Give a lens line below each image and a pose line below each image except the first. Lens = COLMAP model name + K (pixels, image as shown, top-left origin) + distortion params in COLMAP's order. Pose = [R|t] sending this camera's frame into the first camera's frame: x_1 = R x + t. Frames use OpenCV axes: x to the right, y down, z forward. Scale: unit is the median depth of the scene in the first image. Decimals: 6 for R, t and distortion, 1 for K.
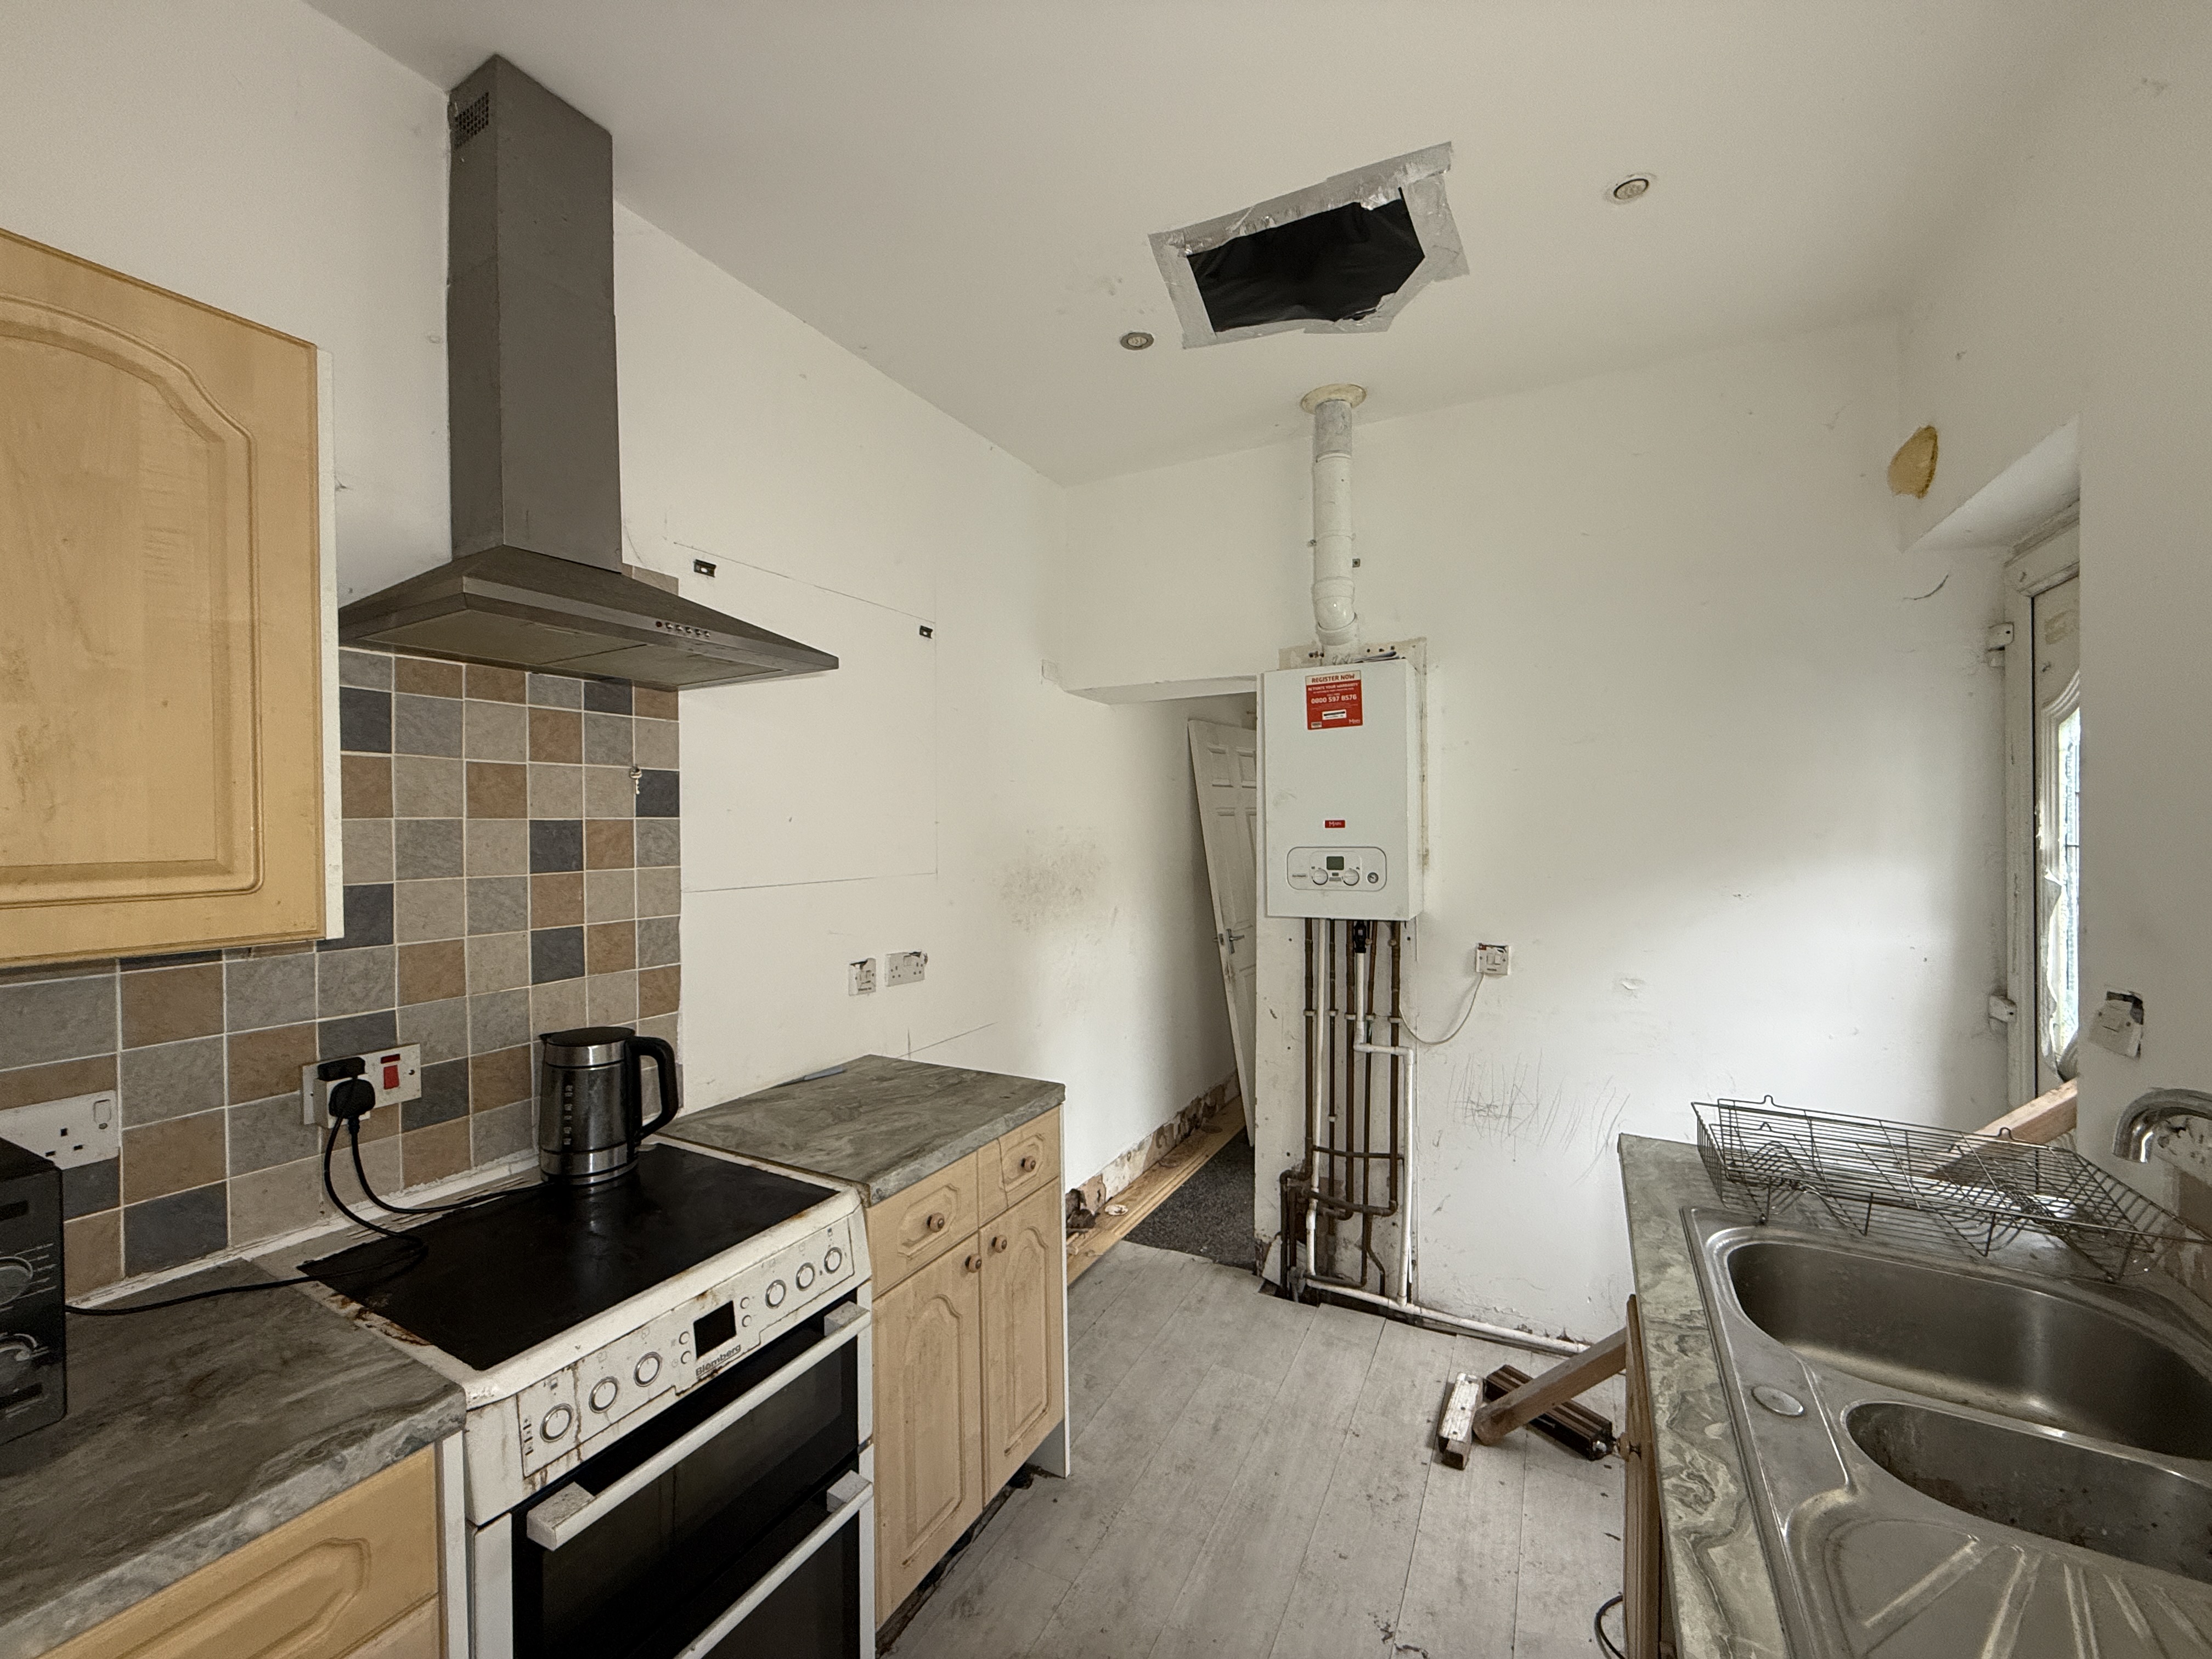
lens RADIAL K [[875.7, 0, 1095.5], [0, 875.7, 831.7], [0, 0, 1]] dist [0.000280, 0.000040]
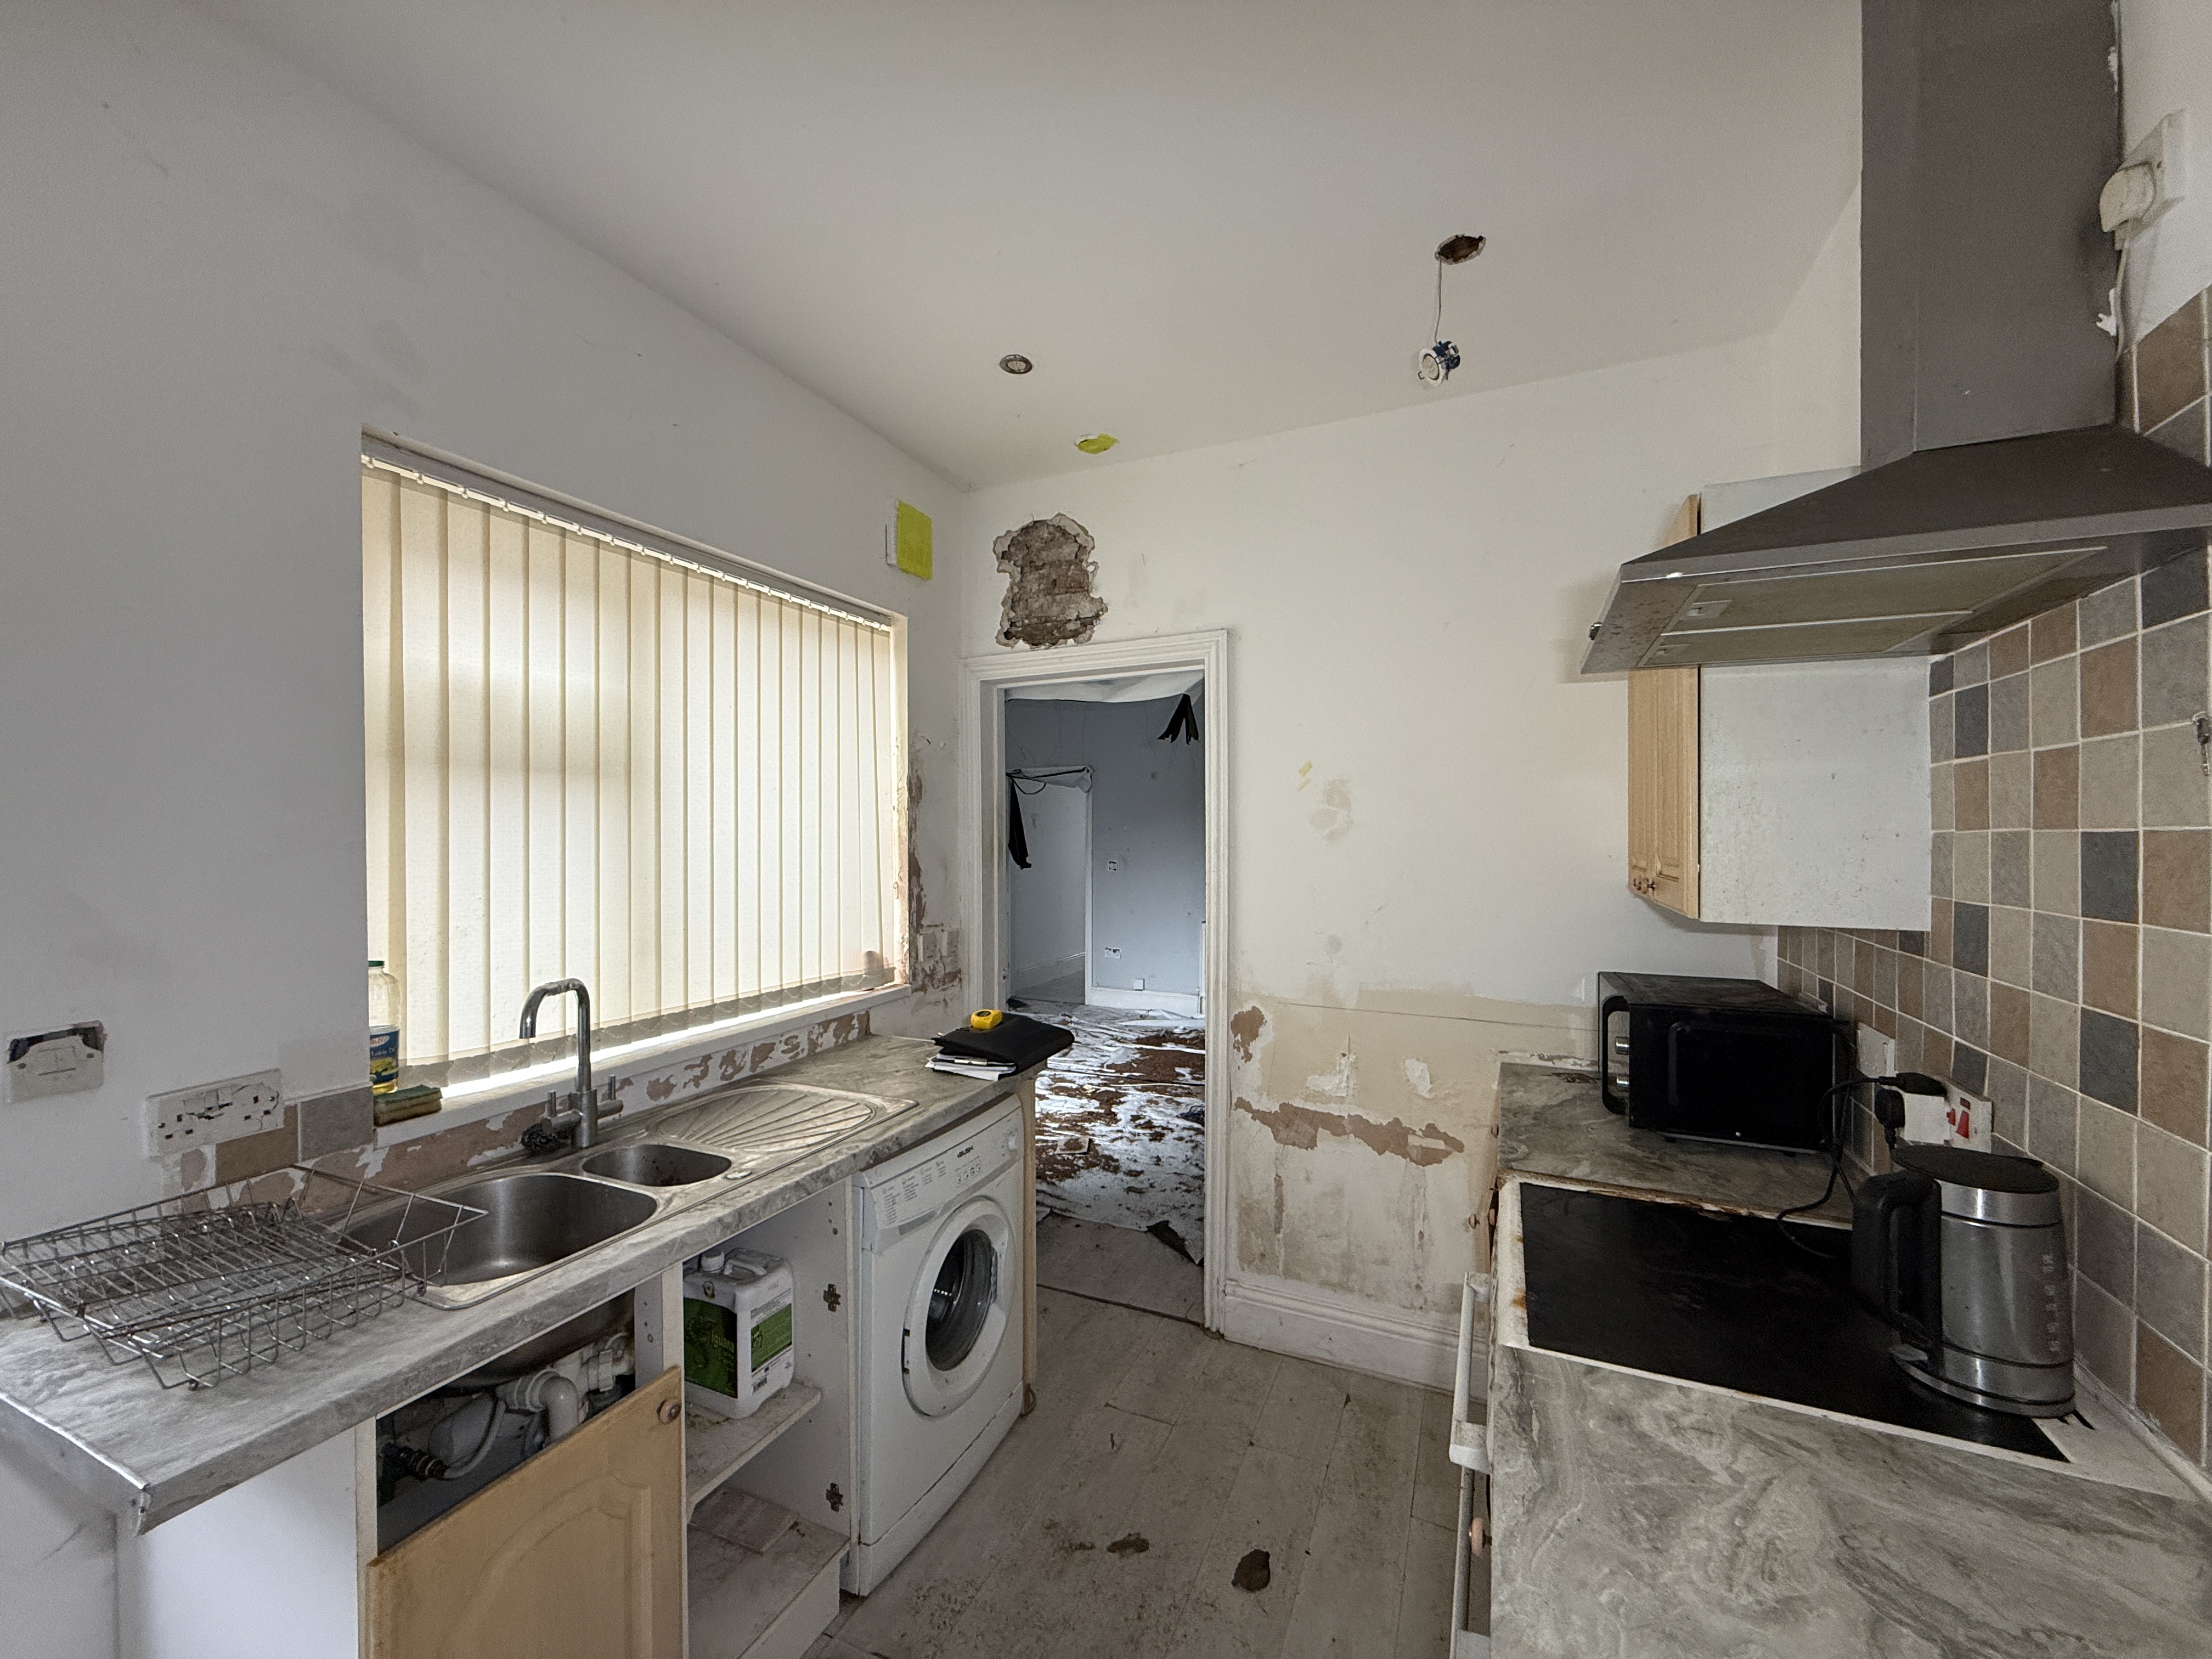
lens RADIAL K [[875.7, 0, 1095.5], [0, 875.7, 831.7], [0, 0, 1]] dist [0.000280, 0.000040]
pose [[-0.997208, 0.007857, -0.074253, 0.111949], [0.007474, 0.999957, 0.005434, -0.021718], [0.074292, 0.004864, -0.997225, 1.575526]]
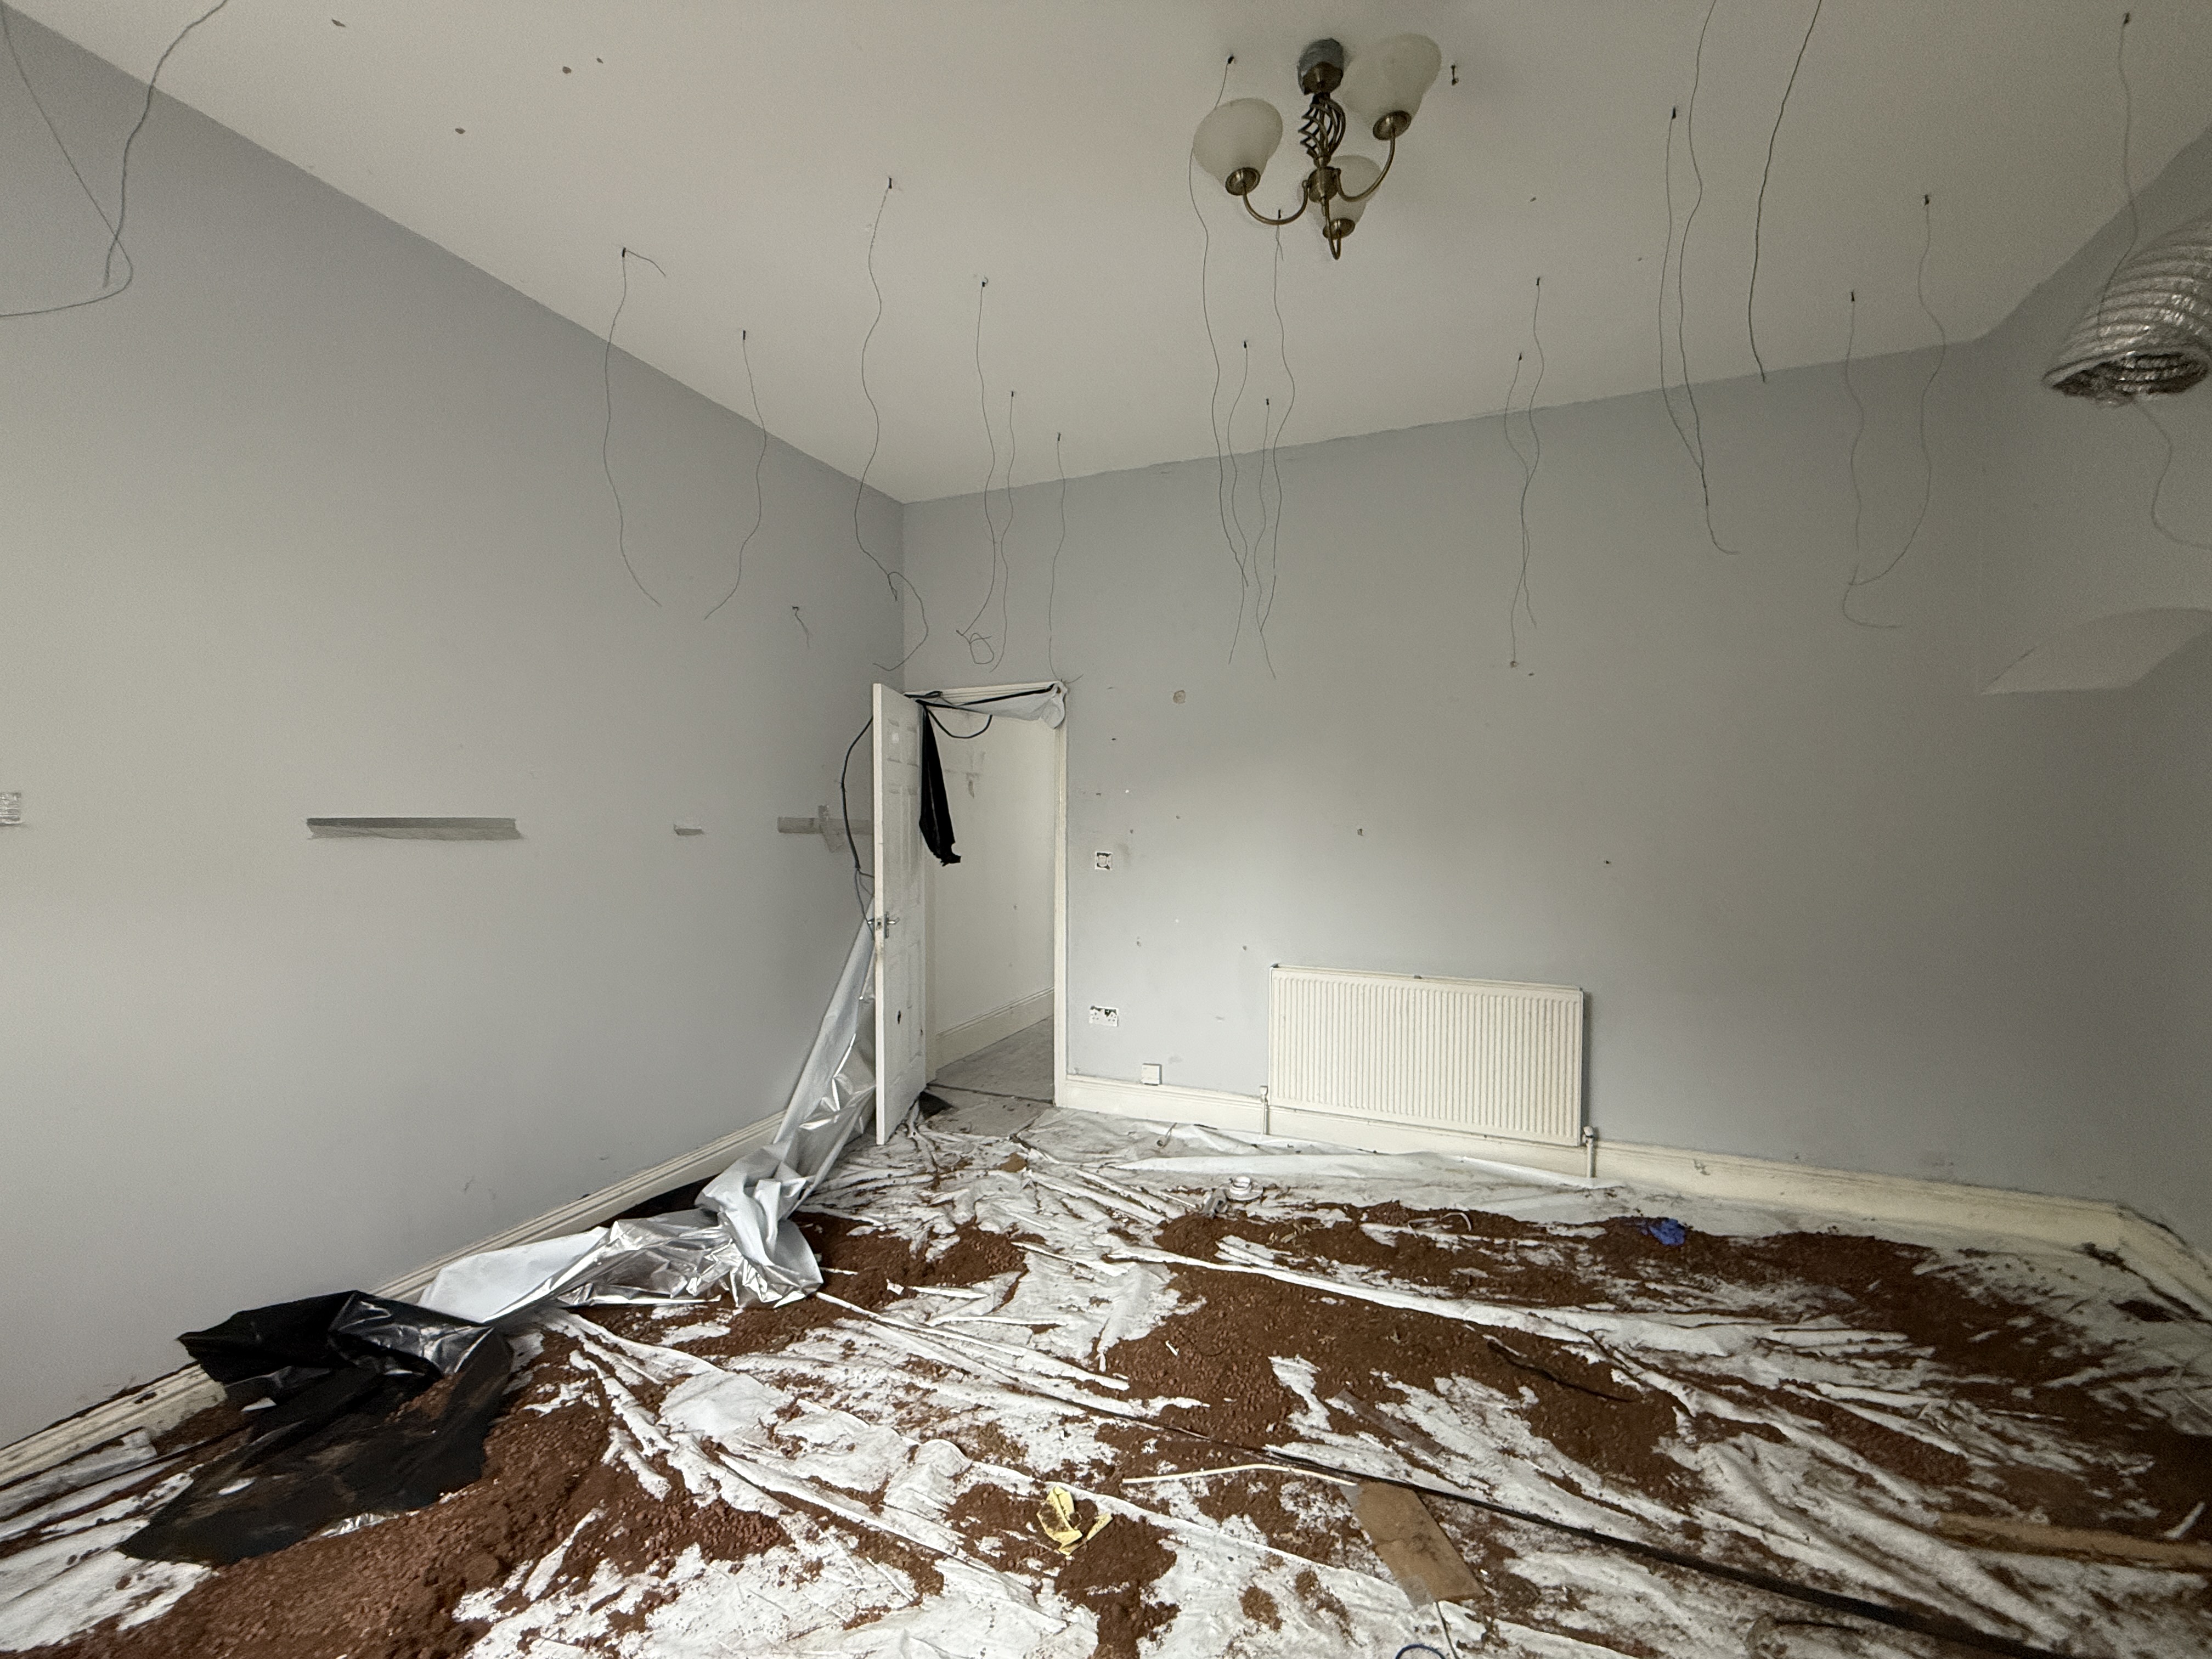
lens RADIAL K [[875.7, 0, 1095.5], [0, 875.7, 831.7], [0, 0, 1]] dist [0.000280, 0.000040]
pose [[-0.994128, 0.011594, -0.107592, 0.056420], [0.008578, 0.999558, 0.028452, -0.001716], [0.107875, 0.027362, -0.993788, 0.721881]]
